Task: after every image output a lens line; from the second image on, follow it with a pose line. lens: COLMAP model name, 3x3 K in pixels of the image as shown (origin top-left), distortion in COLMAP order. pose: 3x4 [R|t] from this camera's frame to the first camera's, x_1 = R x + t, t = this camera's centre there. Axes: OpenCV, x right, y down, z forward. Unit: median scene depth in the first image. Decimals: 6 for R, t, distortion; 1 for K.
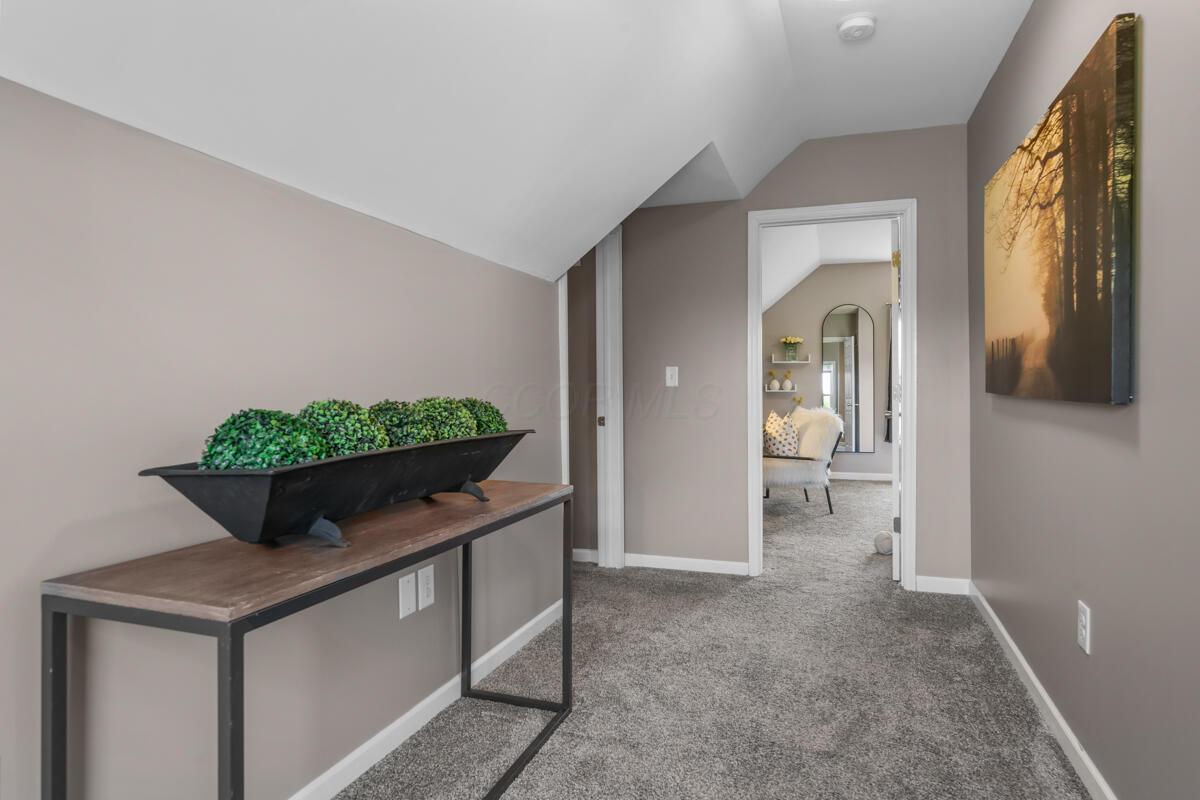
lens RADIAL K [[691.1, 0, 600.0], [0, 691.1, 400.0], [0, 0, 1]] dist [-0.001140, -0.000055]
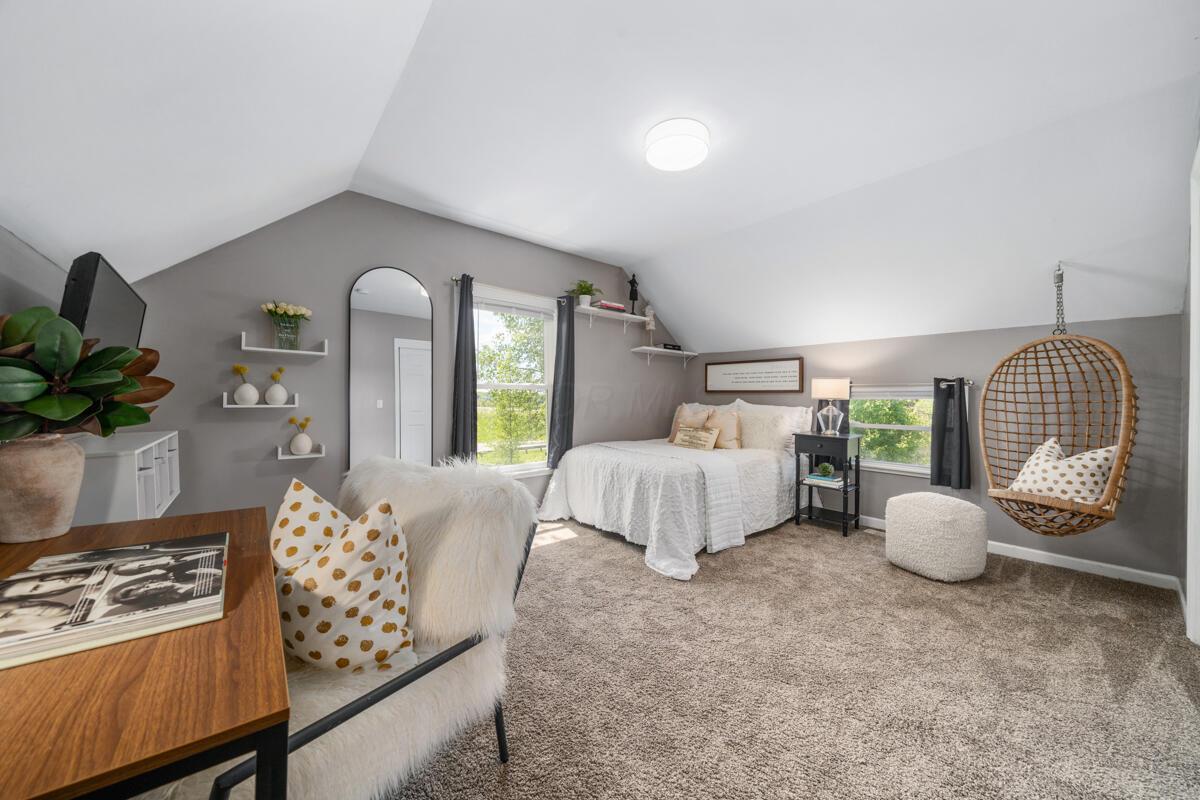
lens RADIAL K [[435.0, 0, 600.0], [0, 435.0, 400.0], [0, 0, 1]] dist [-0.000233, 0.000004]
pose [[0.546467, 0.005397, 0.837463, 0.173575], [0.008396, 0.999894, -0.011922, -0.015554], [-0.837438, 0.013546, 0.546364, 0.827192]]
